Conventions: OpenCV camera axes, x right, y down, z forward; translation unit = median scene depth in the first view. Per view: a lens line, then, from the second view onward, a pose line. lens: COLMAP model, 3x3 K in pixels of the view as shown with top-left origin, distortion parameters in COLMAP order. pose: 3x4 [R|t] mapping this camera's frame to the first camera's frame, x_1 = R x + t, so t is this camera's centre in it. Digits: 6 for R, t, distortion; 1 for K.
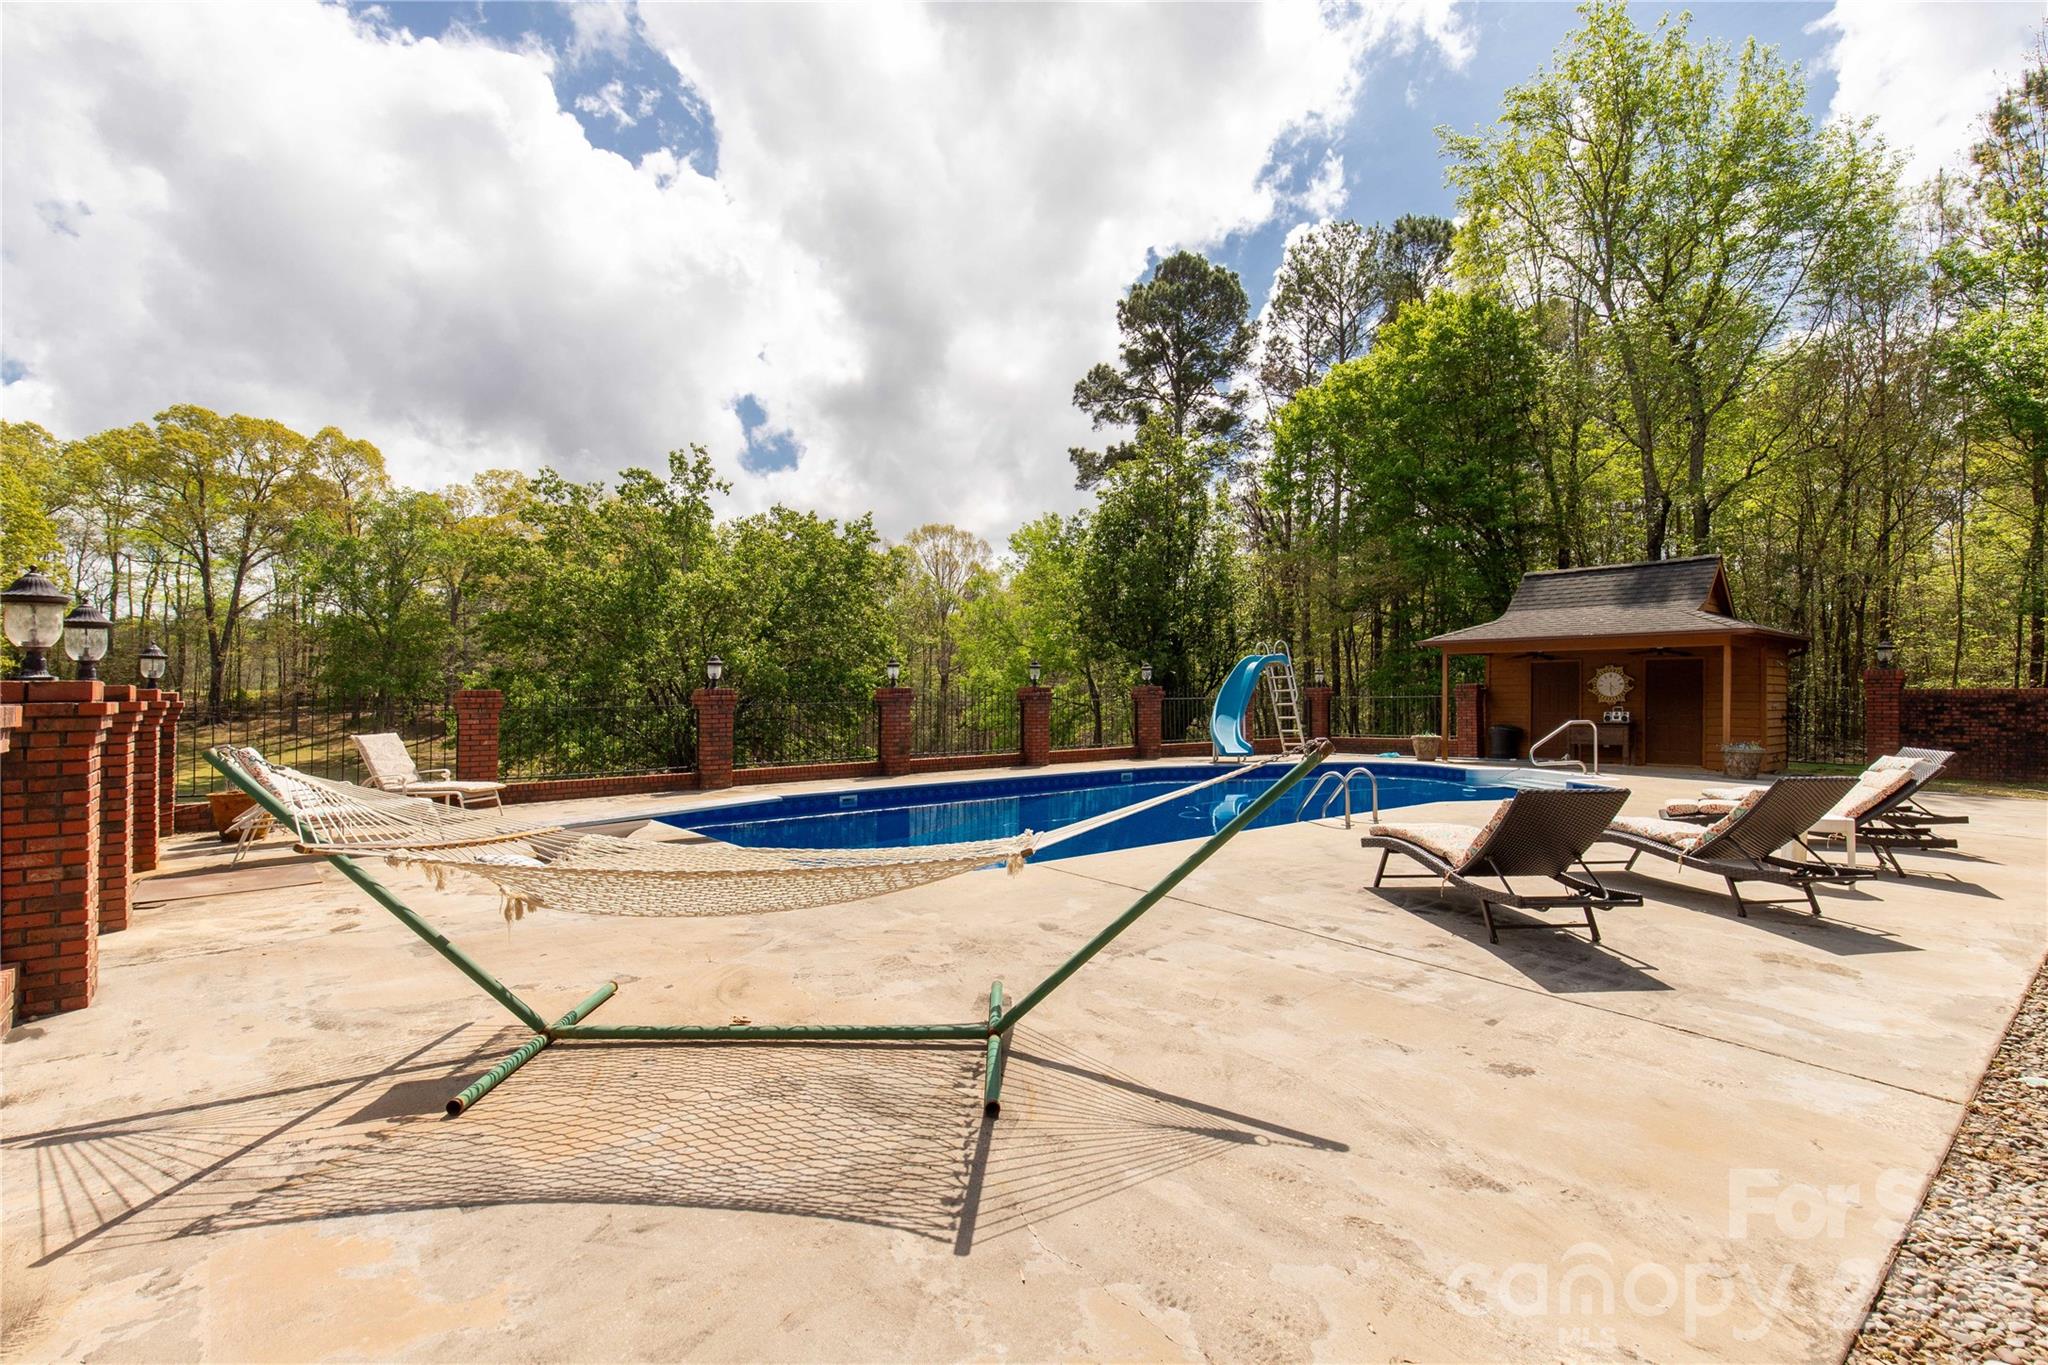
lens RADIAL K [[967.5, 0, 1024.0], [0, 967.5, 682.5], [0, 0, 1]] dist [-0.003449, -0.000061]
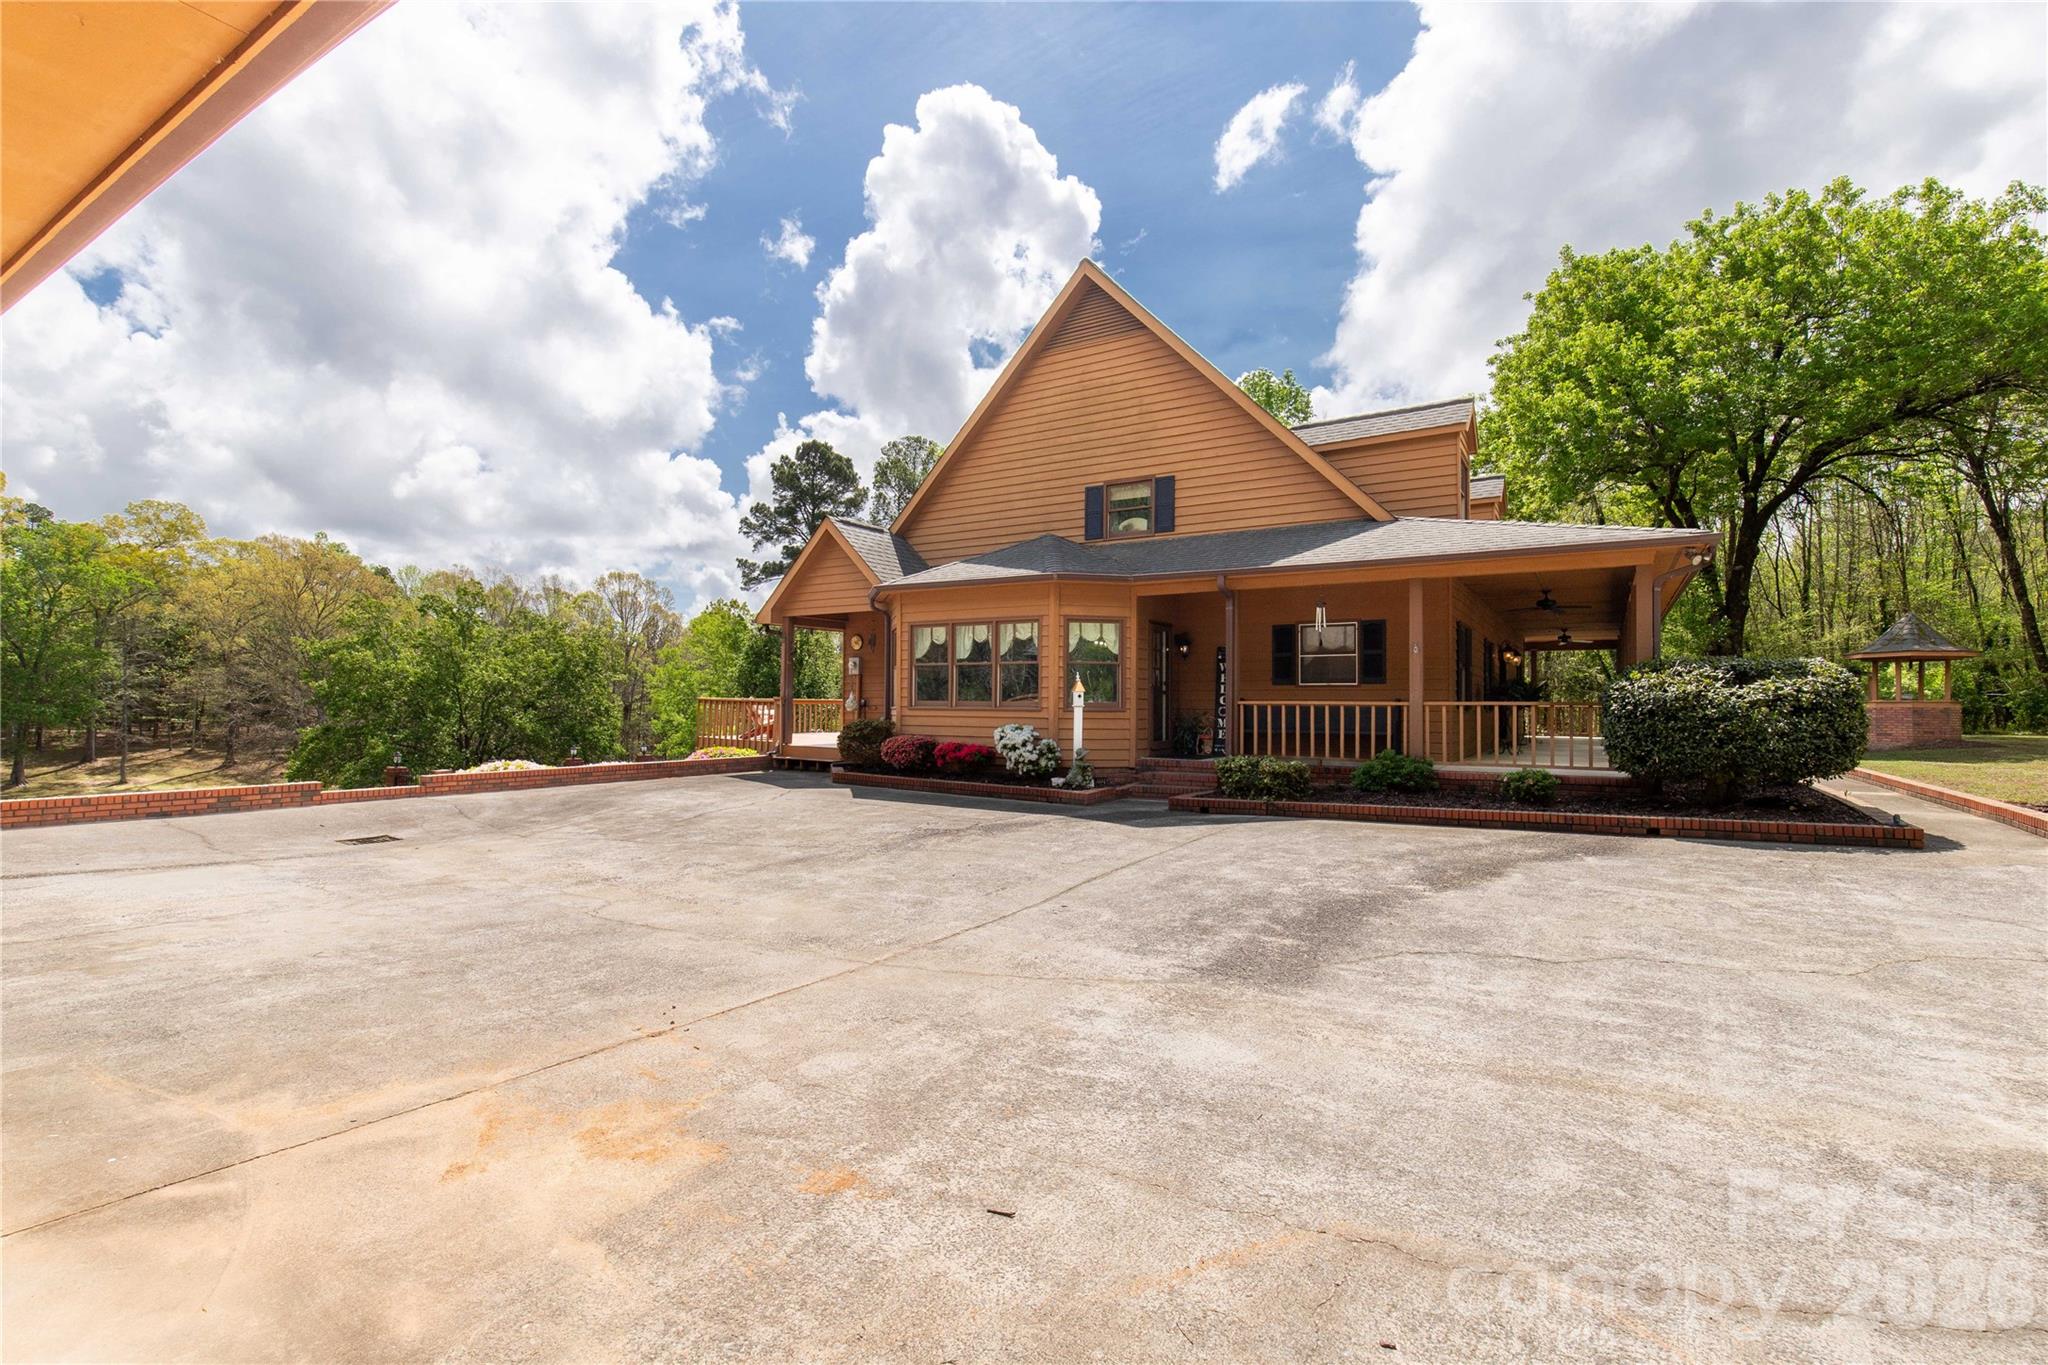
lens RADIAL K [[938.8, 0, 1018.8], [0, 938.8, 697.1], [0, 0, 1]] dist [0.032583, -0.016294]
pose [[0.948021, 0.010875, 0.318022, 0.001627], [-0.012018, 0.999926, 0.001631, -0.045454], [-0.317981, -0.005368, 0.948082, -0.448057]]
